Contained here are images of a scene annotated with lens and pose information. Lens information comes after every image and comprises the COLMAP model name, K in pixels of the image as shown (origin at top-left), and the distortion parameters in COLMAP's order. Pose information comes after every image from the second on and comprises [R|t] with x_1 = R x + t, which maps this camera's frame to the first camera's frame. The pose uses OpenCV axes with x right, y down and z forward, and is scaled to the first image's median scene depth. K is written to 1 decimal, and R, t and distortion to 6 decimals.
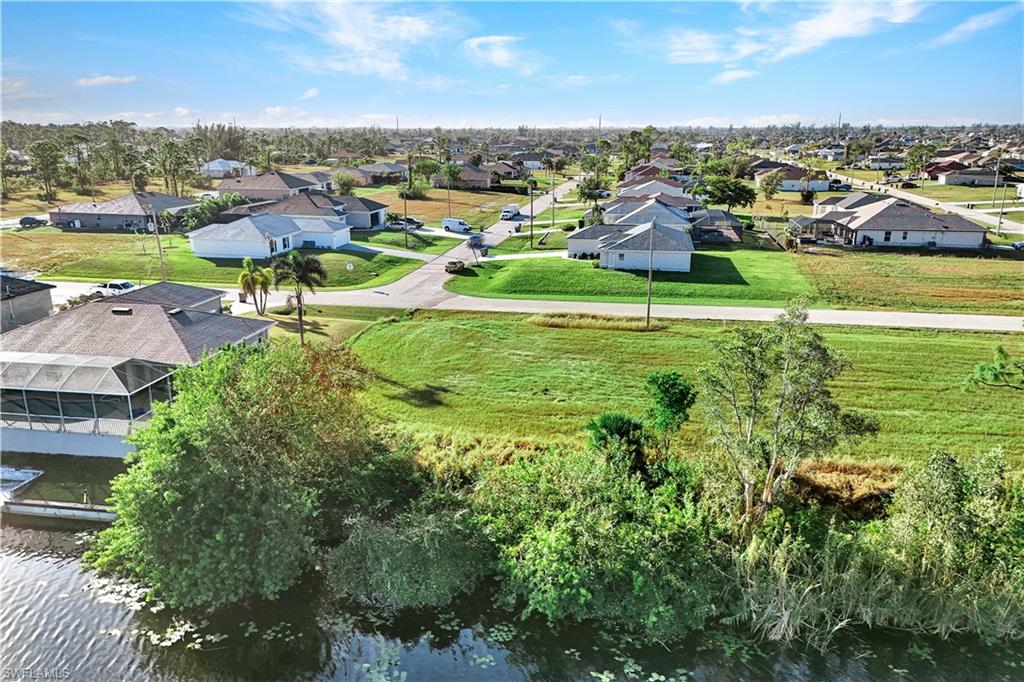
lens RADIAL K [[758.5, 0, 517.8], [0, 758.5, 340.3], [0, 0, 1]] dist [0.080671, -0.075038]
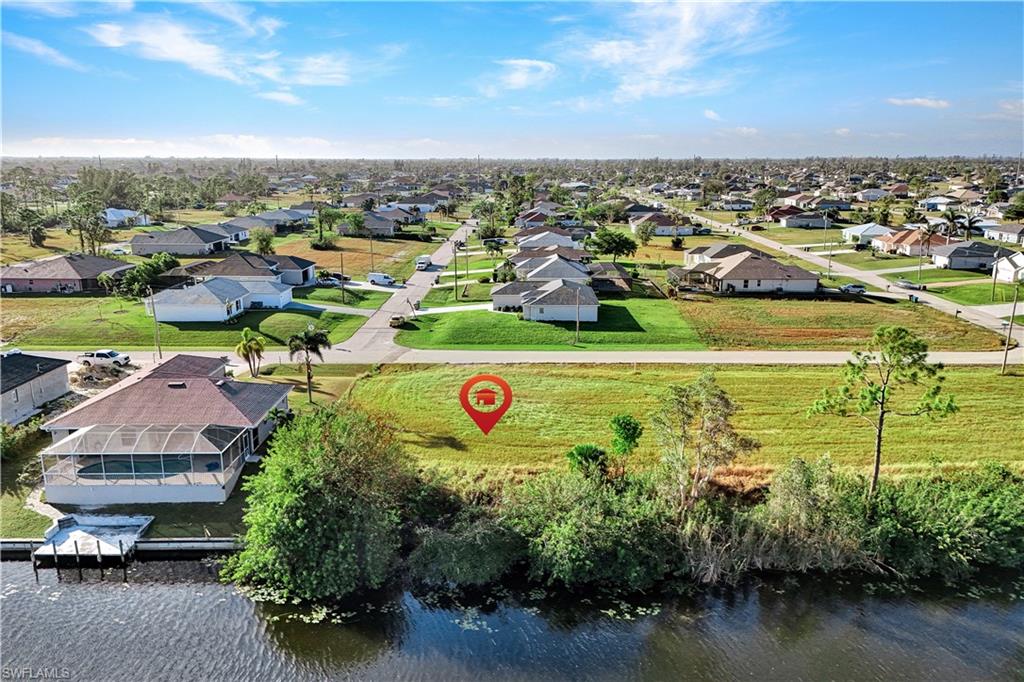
lens RADIAL K [[758.5, 0, 517.8], [0, 758.5, 340.3], [0, 0, 1]] dist [0.080671, -0.075038]
pose [[0.986339, -0.038481, 0.160173, -0.125096], [0.044196, 0.998501, -0.032273, -0.034005], [-0.158691, 0.038911, 0.986561, -0.228891]]
